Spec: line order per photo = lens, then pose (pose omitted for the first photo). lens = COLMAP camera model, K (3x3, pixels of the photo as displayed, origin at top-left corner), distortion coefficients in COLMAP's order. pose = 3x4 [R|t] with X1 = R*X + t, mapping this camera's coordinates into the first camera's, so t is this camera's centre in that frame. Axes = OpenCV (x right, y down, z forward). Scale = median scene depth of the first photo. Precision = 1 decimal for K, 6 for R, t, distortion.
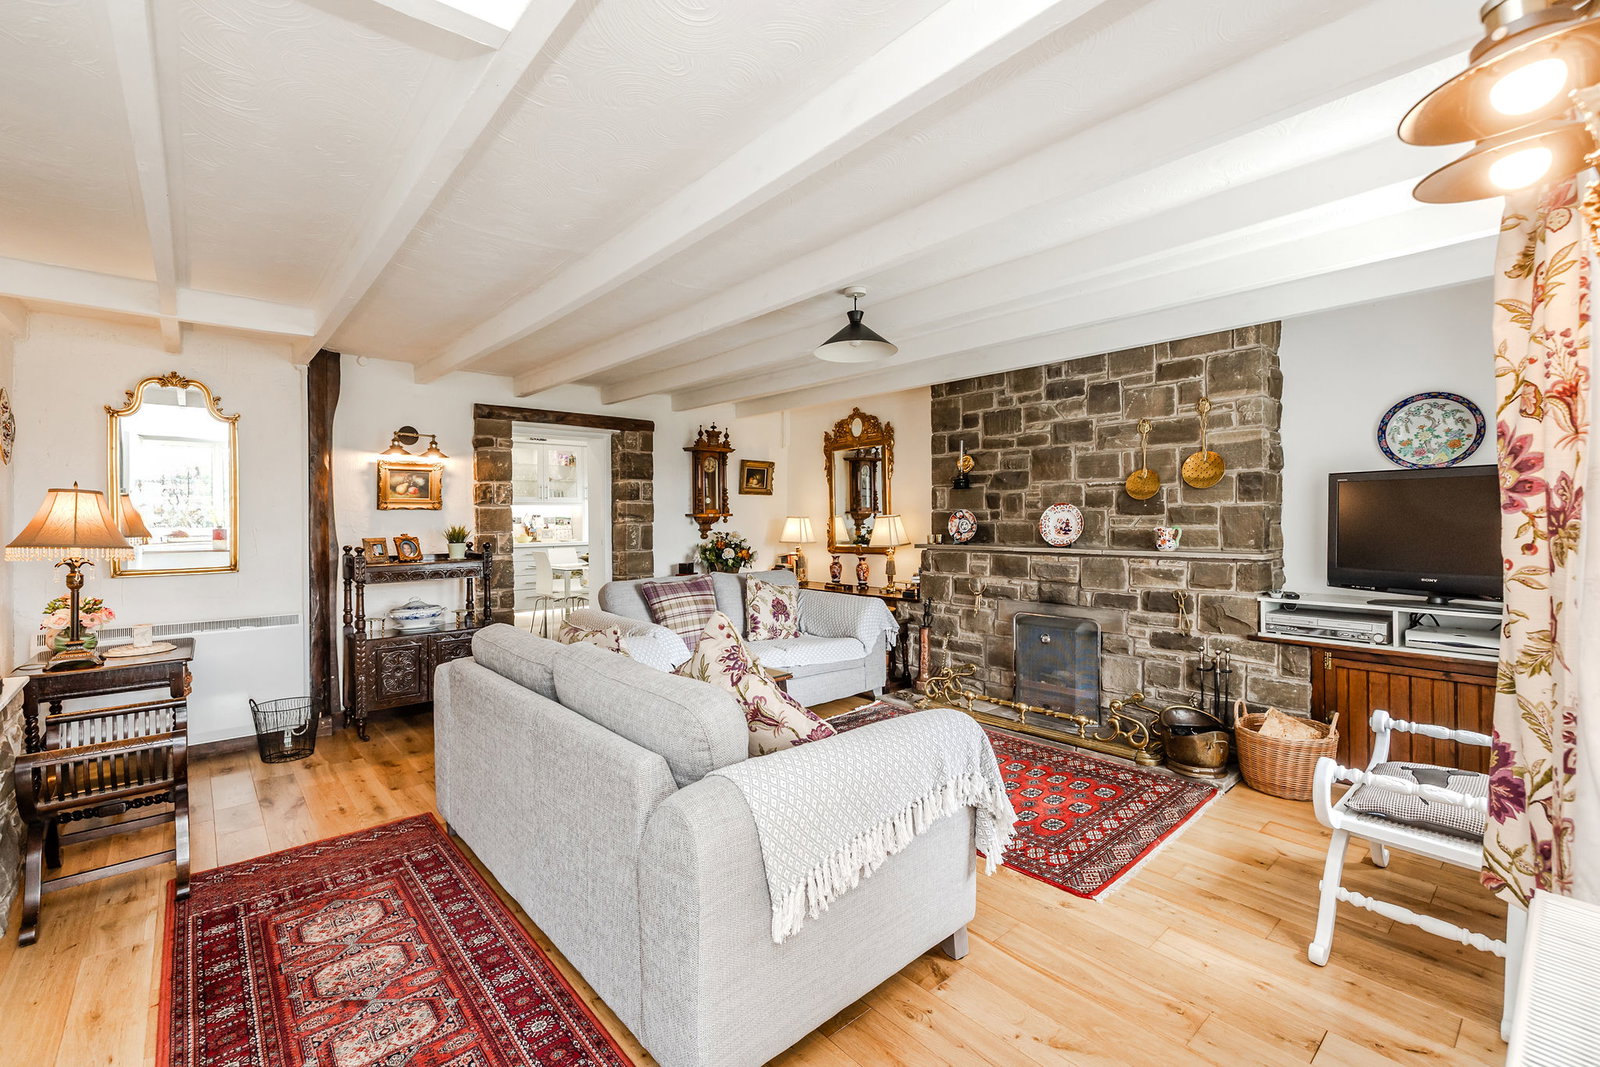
lens RADIAL K [[675.6, 0, 793.4], [0, 675.6, 521.8], [0, 0, 1]] dist [-0.001993, -0.000062]
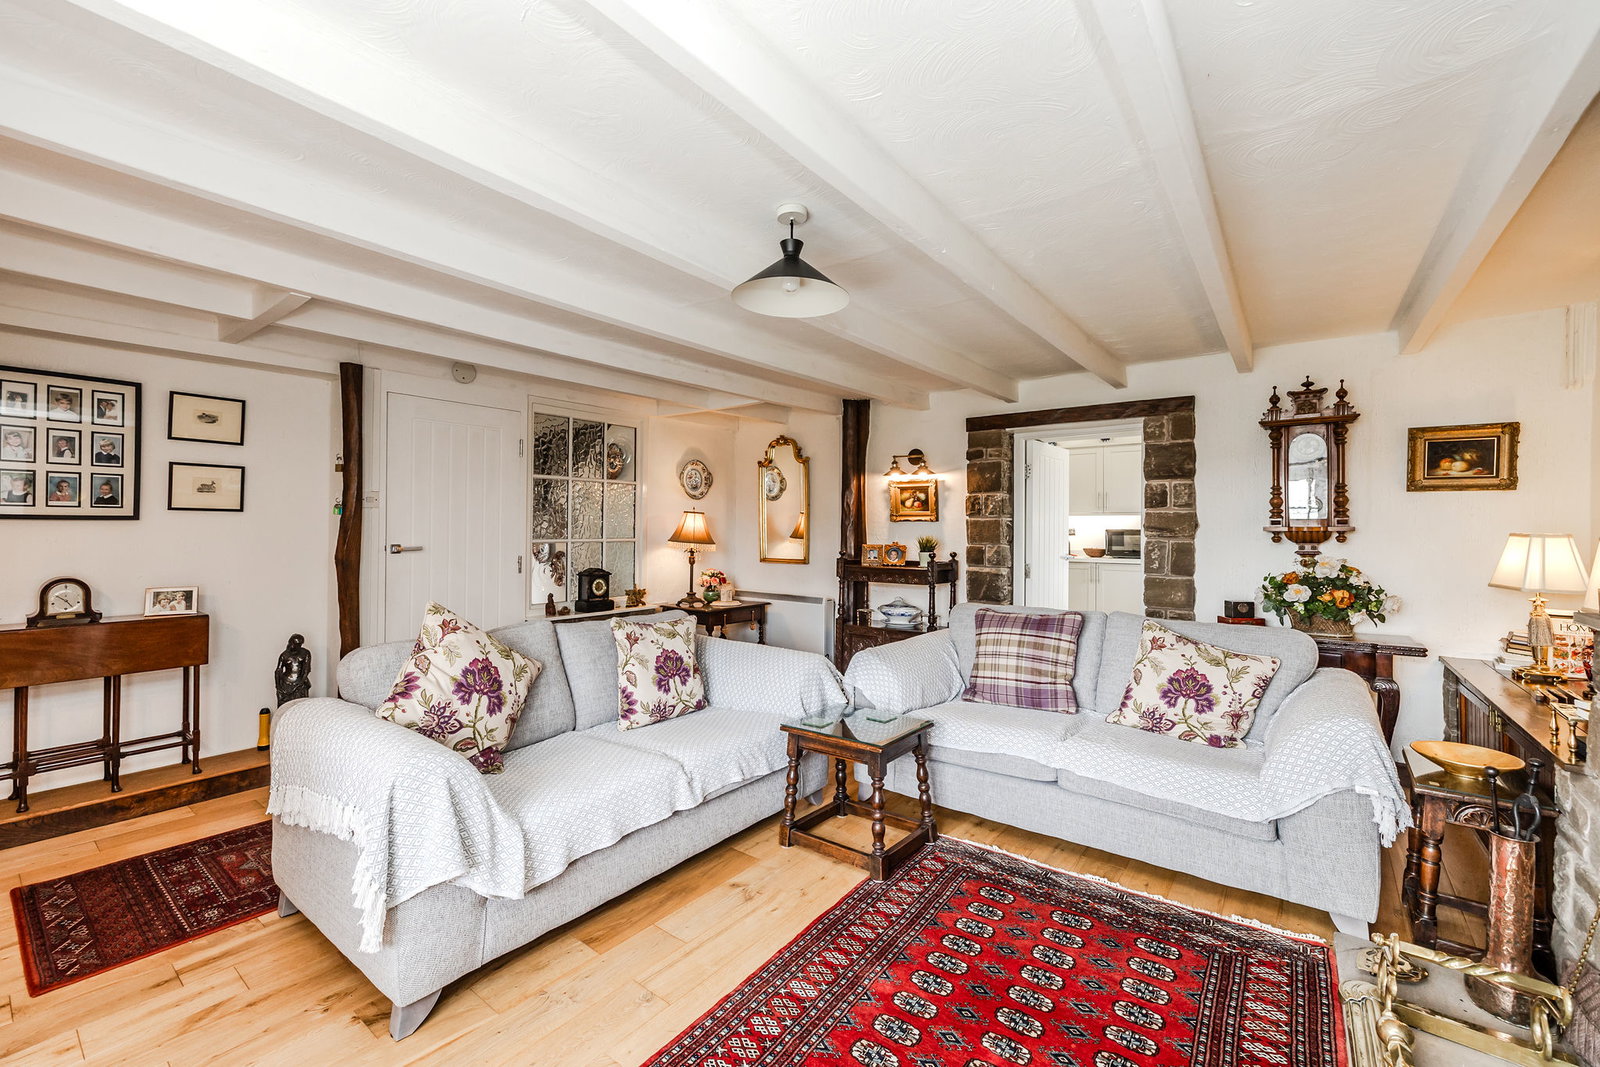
lens RADIAL K [[675.6, 0, 788.6], [0, 675.6, 522.8], [0, 0, 1]] dist [-0.001993, -0.000062]
pose [[0.186865, -0.000050, -0.982386, 0.485011], [-0.014646, 0.999889, -0.002837, -0.008436], [0.982276, 0.014918, 0.186843, 0.535123]]
